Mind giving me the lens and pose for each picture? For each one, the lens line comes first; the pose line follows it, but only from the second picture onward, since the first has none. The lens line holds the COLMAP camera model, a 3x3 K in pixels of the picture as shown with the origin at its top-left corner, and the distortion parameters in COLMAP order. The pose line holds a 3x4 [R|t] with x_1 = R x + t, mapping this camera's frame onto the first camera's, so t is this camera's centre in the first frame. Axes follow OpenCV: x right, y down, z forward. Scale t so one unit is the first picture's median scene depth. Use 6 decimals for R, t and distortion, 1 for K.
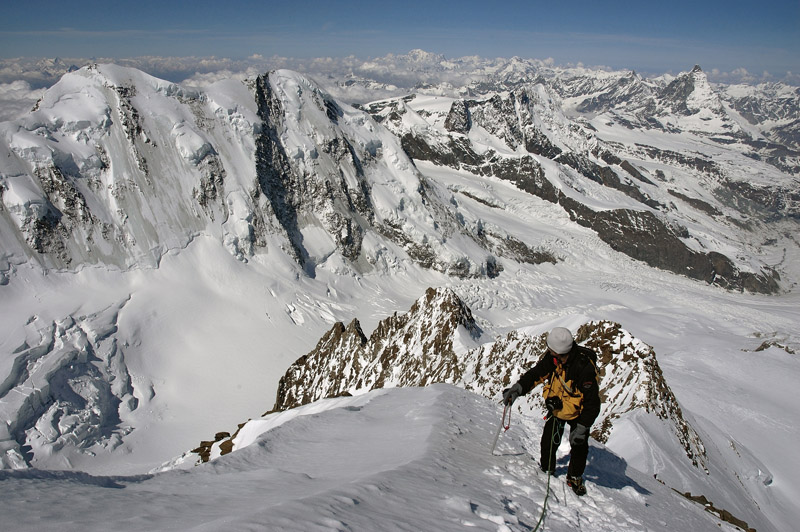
lens RADIAL K [[634.4, 0, 400.0], [0, 634.4, 266.0], [0, 0, 1]] dist [-0.172164, 0.182754]
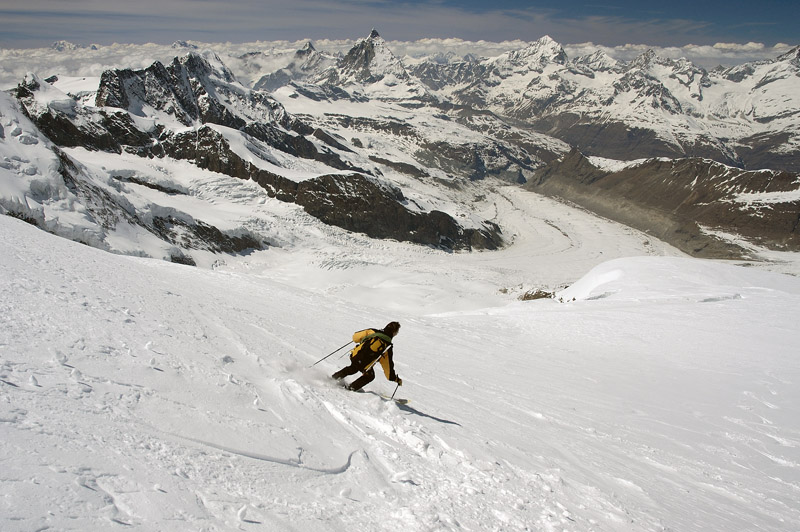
lens RADIAL K [[682.3, 0, 373.8], [0, 682.3, 264.5], [0, 0, 1]] dist [-0.176198, 0.176957]
pose [[0.902116, -0.156146, 0.402249, 0.036933], [0.162782, 0.986500, 0.017874, 0.030349], [-0.399610, 0.049354, 0.915356, 0.200405]]
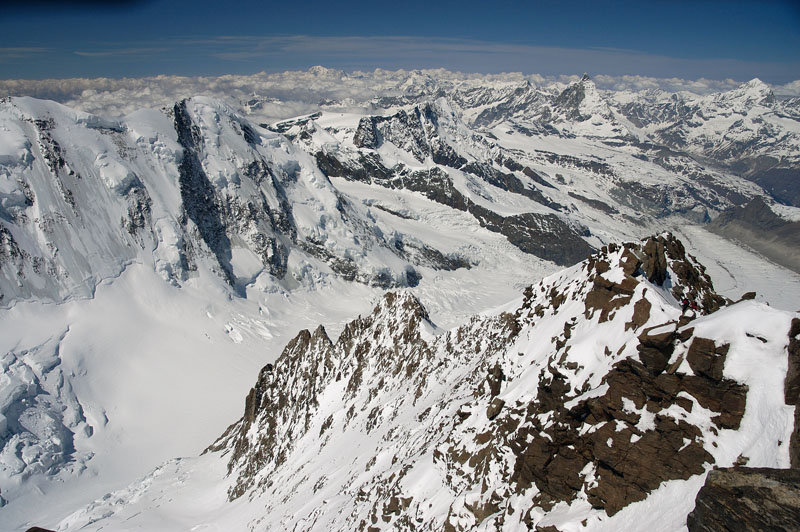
lens RADIAL K [[634.4, 0, 400.0], [0, 634.4, 266.0], [0, 0, 1]] dist [-0.172164, 0.182754]
pose [[0.987887, -0.065599, 0.140626, -0.021443], [0.068600, 0.997506, -0.016597, 0.001336], [-0.139187, 0.026043, 0.989924, -0.041403]]
